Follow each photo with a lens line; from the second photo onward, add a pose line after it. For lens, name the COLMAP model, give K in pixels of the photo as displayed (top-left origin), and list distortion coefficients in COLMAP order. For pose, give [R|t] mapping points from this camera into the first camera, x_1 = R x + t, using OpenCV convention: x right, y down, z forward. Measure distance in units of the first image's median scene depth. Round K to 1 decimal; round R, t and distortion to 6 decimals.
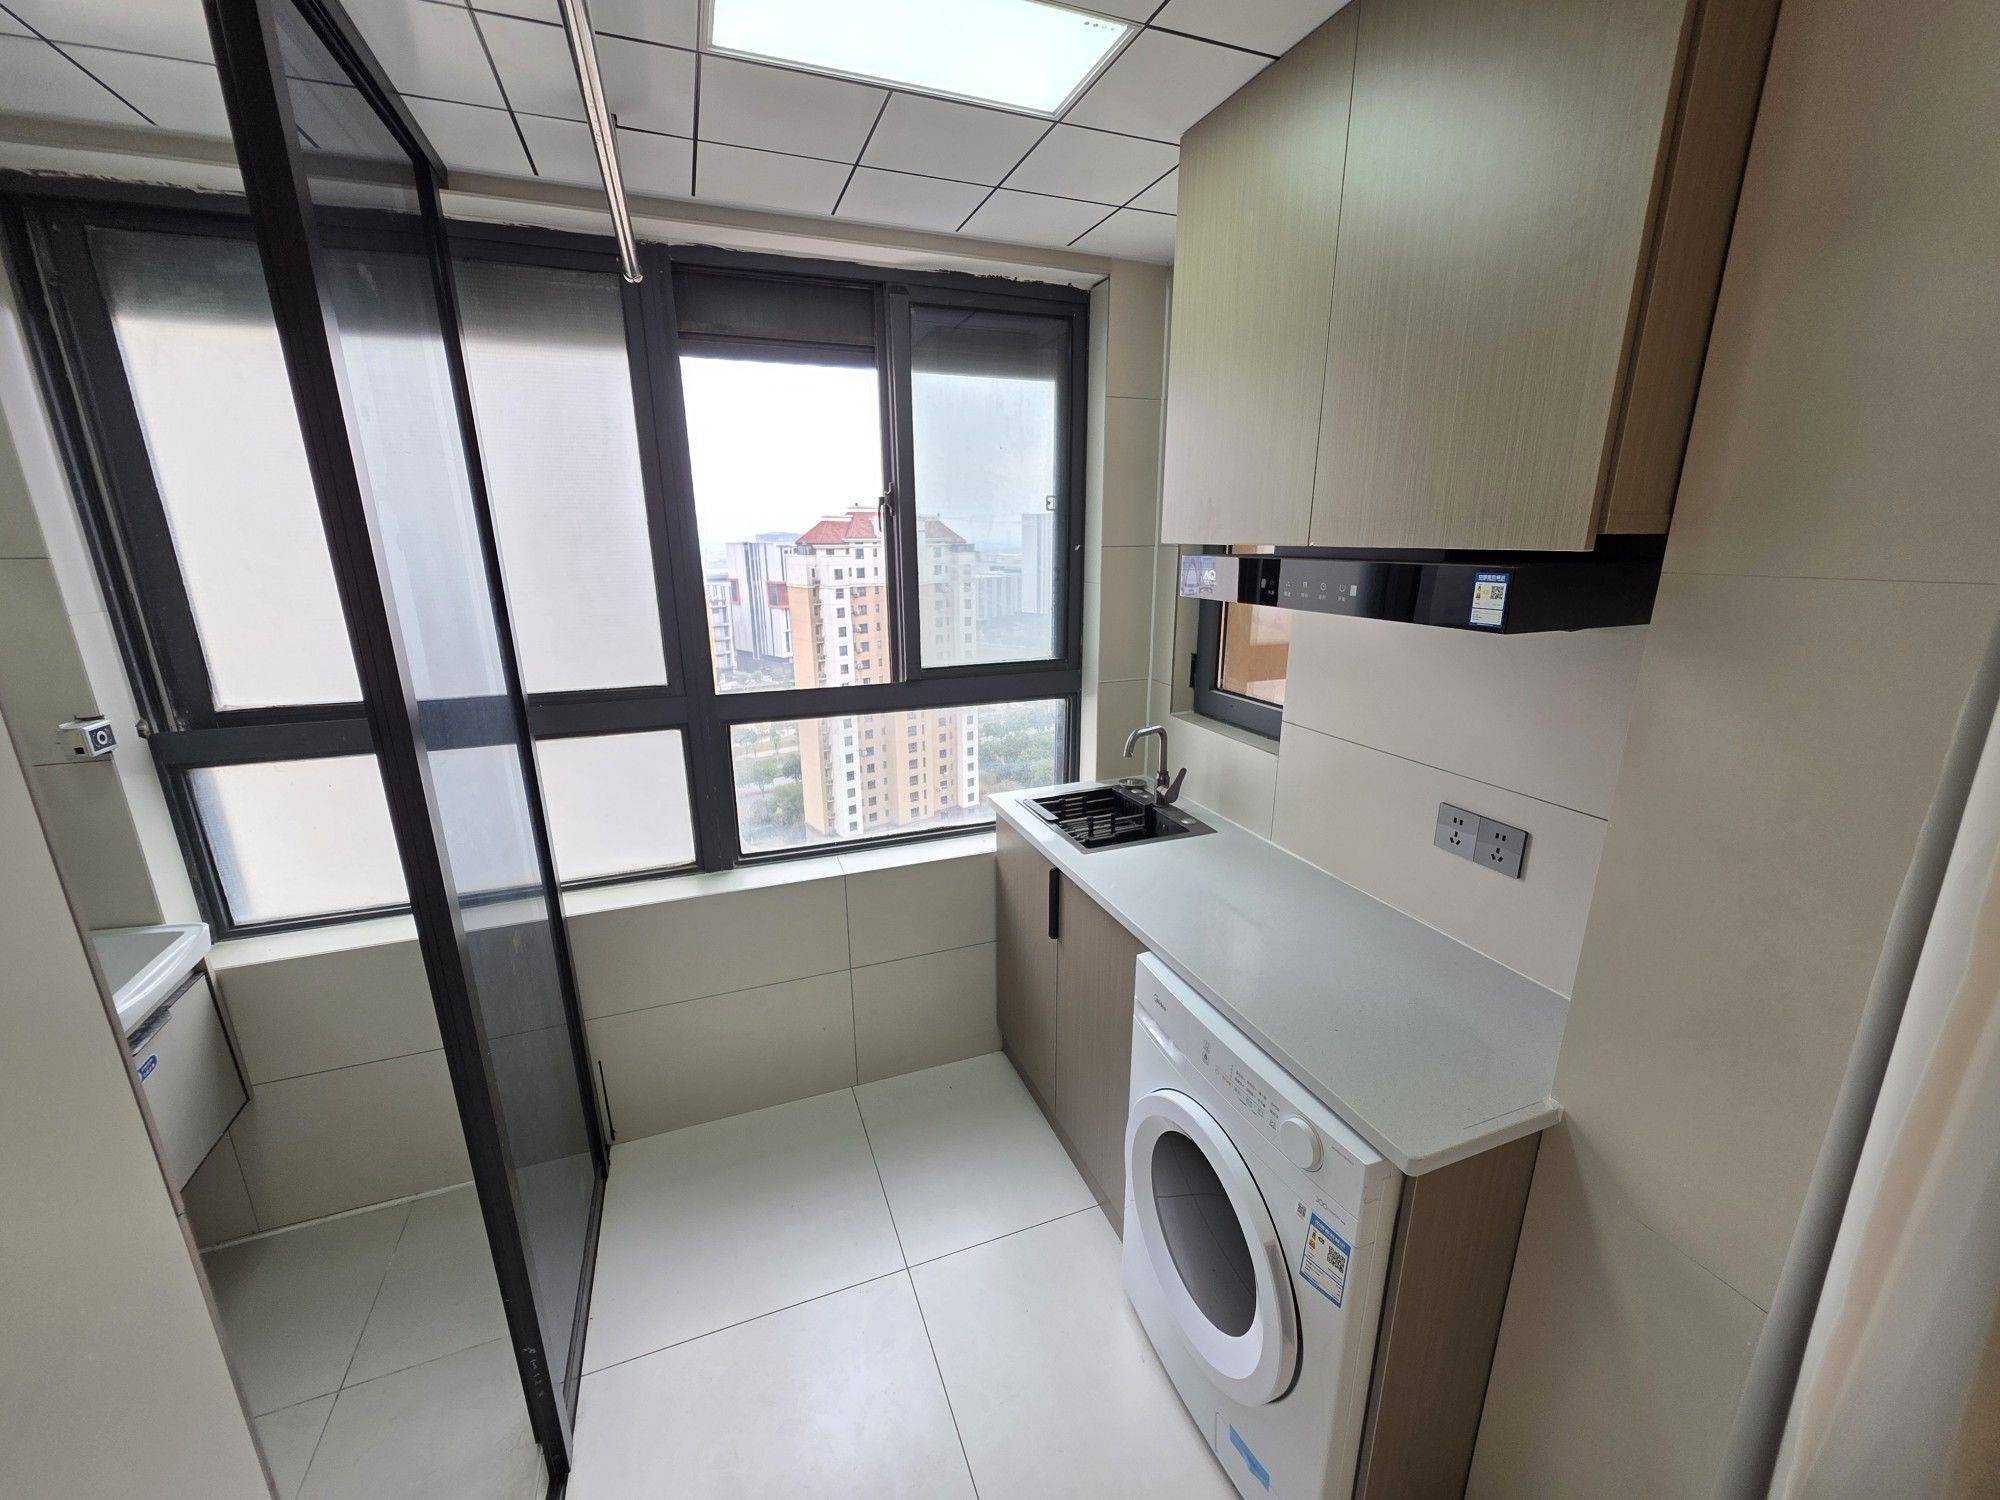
lens RADIAL K [[795.4, 0, 984.9], [0, 795.4, 750.6], [0, 0, 1]] dist [0.002541, -0.000087]
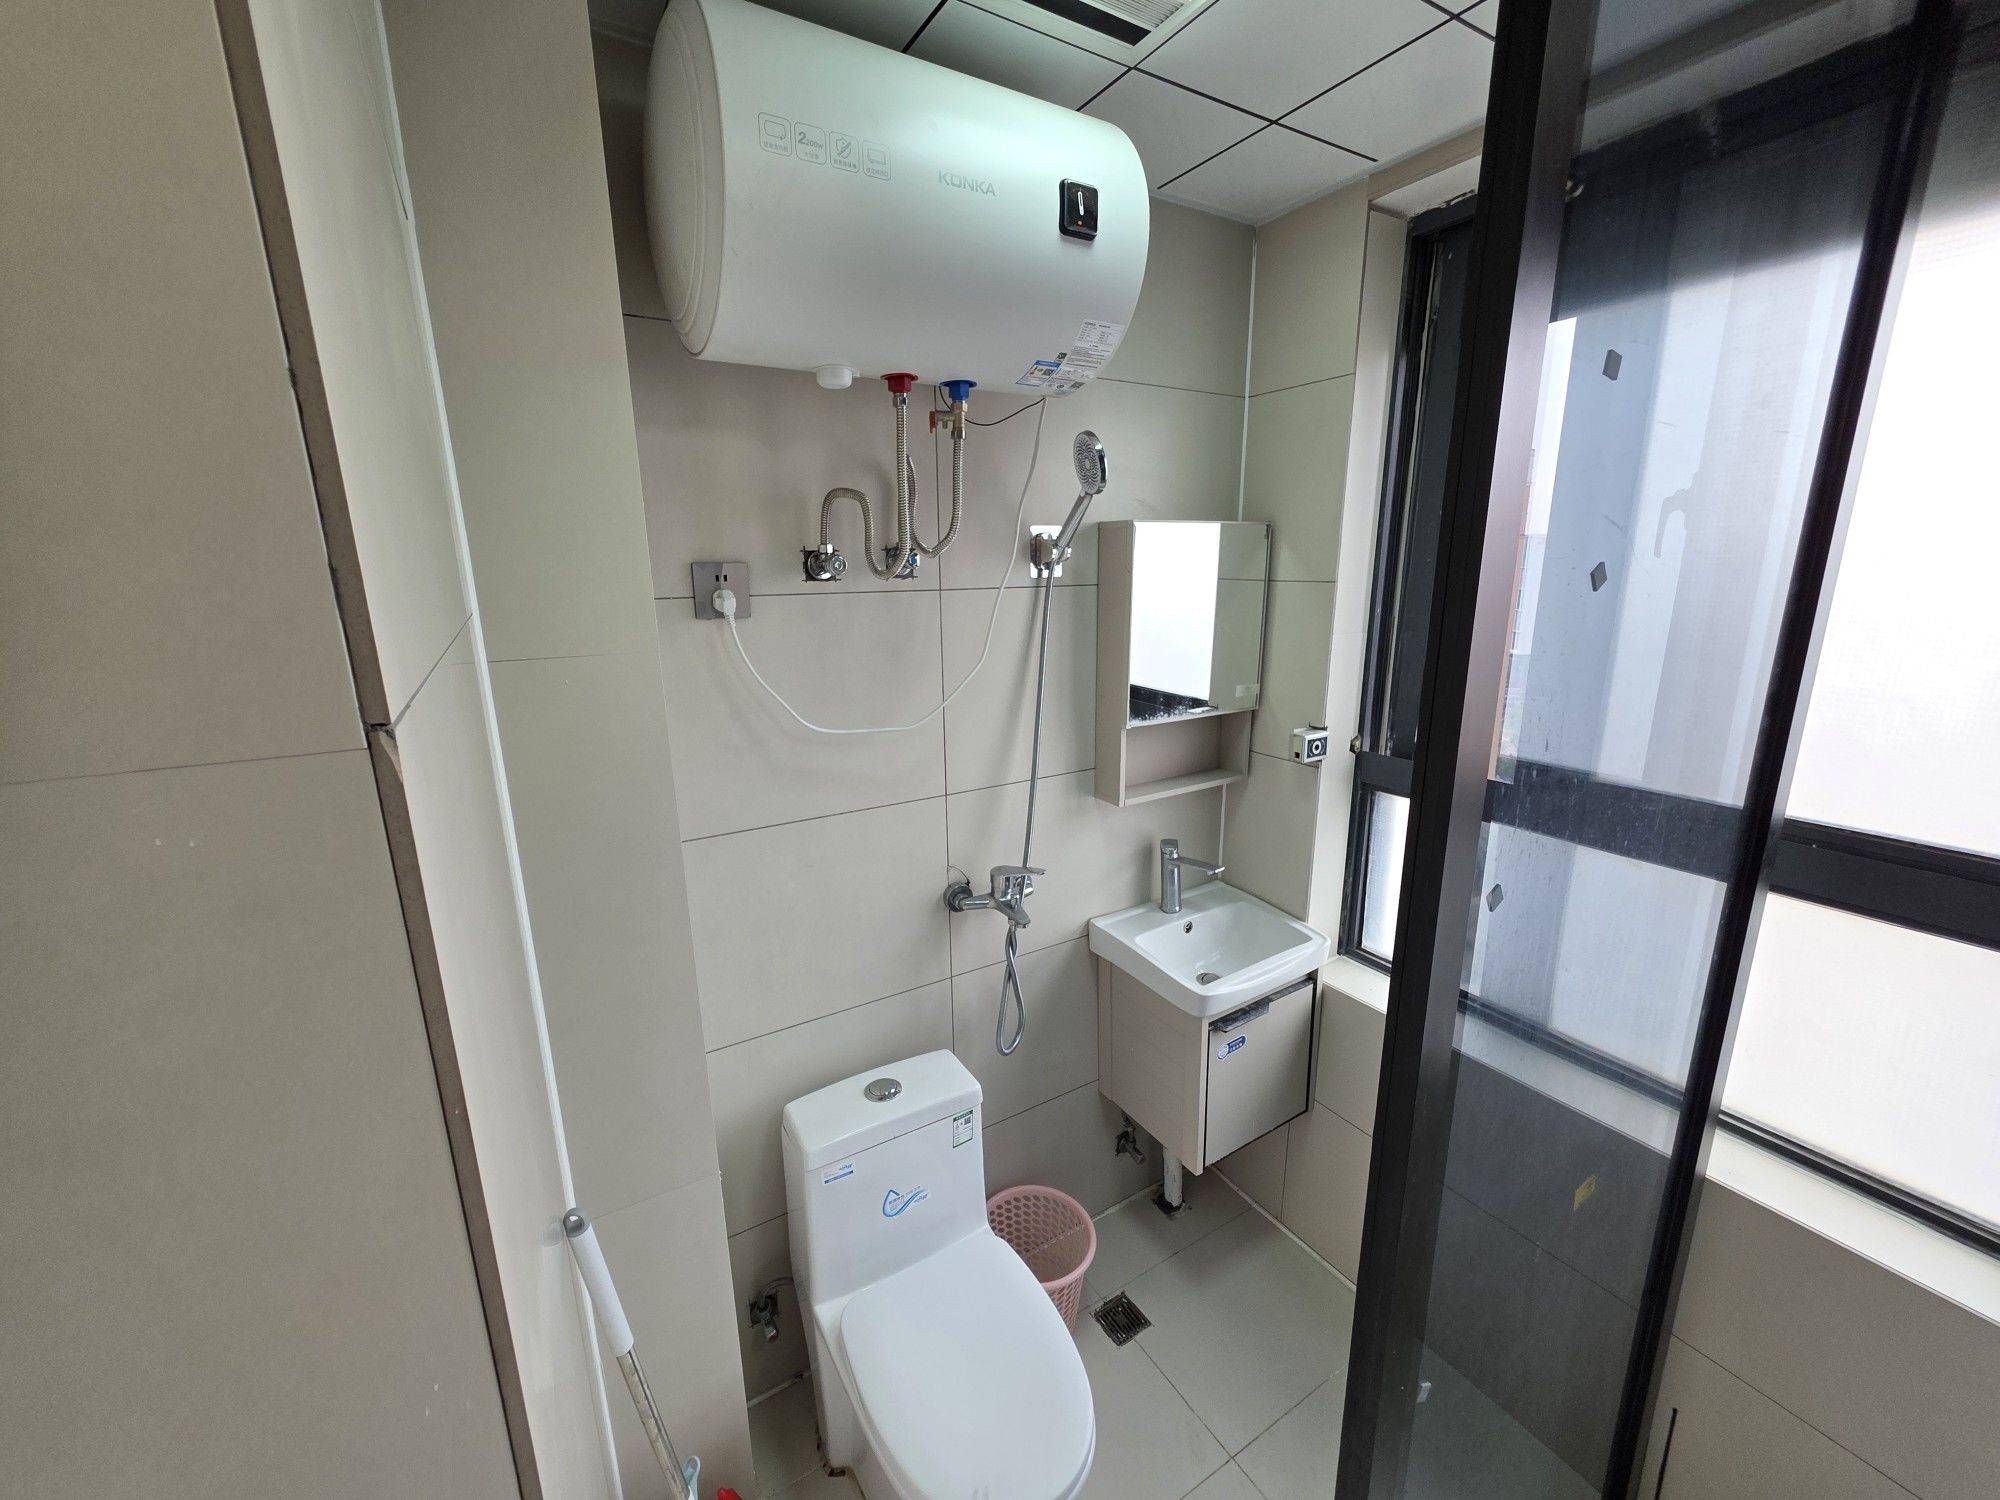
lens RADIAL K [[795.4, 0, 1010.9], [0, 795.4, 763.1], [0, 0, 1]] dist [0.002541, -0.000087]
pose [[0.211310, 0.222056, -0.951861, -0.105838], [-0.249285, 0.953889, 0.167188, -0.052335], [0.945095, 0.201956, 0.256922, 0.231791]]
